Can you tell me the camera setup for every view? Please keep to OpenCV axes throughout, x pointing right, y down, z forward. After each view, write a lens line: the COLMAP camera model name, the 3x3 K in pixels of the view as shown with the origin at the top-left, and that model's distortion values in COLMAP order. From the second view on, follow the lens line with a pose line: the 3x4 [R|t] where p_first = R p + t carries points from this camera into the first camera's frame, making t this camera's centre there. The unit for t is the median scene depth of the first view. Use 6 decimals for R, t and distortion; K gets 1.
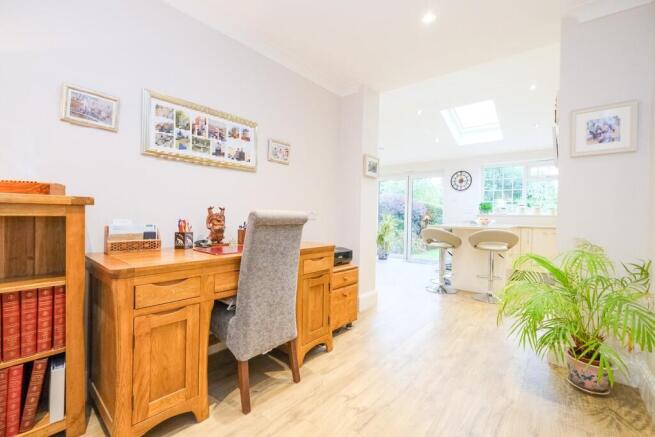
lens RADIAL K [[281.5, 0, 326.3], [0, 281.5, 216.9], [0, 0, 1]] dist [-0.001323, 0.000017]
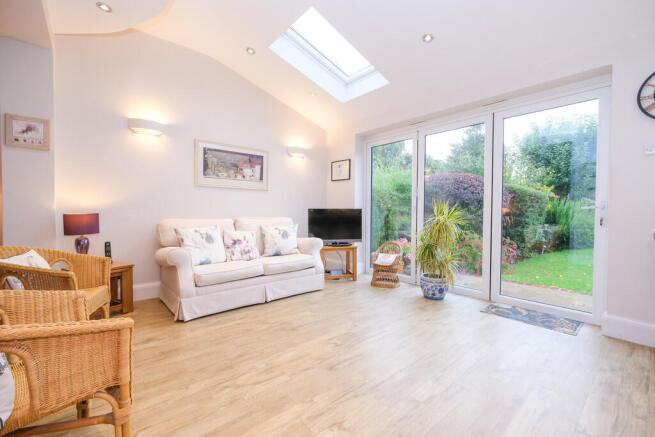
lens RADIAL K [[281.5, 0, 327.4], [0, 281.5, 215.8], [0, 0, 1]] dist [-0.001323, 0.000017]
pose [[0.985235, -0.010549, -0.170885, 0.109669], [0.012291, 0.999883, 0.009140, 0.008128], [0.170768, -0.011105, 0.985249, 0.516369]]
